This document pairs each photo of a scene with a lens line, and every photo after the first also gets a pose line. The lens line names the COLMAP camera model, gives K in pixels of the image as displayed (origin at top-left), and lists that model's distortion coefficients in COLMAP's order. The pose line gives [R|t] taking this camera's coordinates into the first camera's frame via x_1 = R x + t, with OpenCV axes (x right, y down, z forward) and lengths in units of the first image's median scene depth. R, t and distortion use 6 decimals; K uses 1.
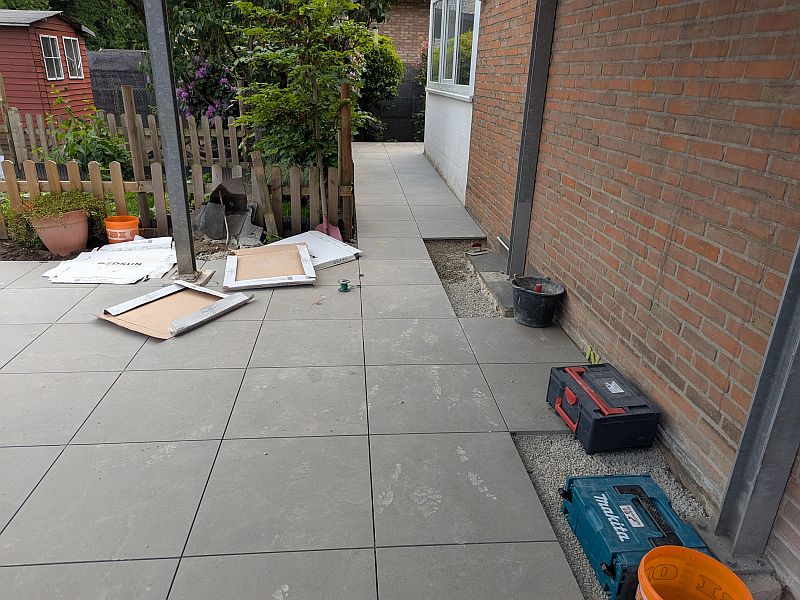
lens RADIAL K [[568.4, 0, 400.9], [0, 568.4, 297.7], [0, 0, 1]] dist [0.031450, -0.031641]
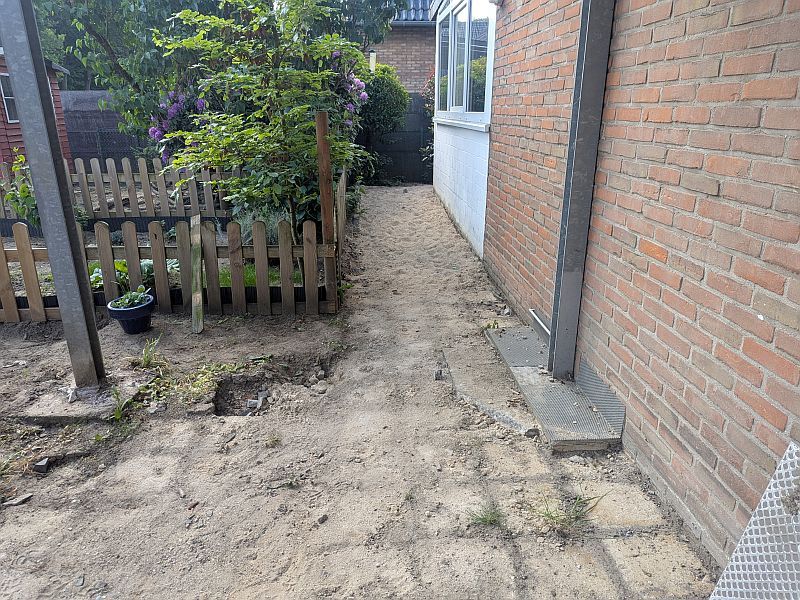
lens RADIAL K [[566.0, 0, 402.7], [0, 566.0, 312.5], [0, 0, 1]] dist [0.034203, -0.047149]
pose [[0.999469, -0.021887, -0.024131, 0.019381], [0.021194, 0.999366, -0.028592, -0.075752], [0.024742, 0.028065, 0.999300, 0.227793]]
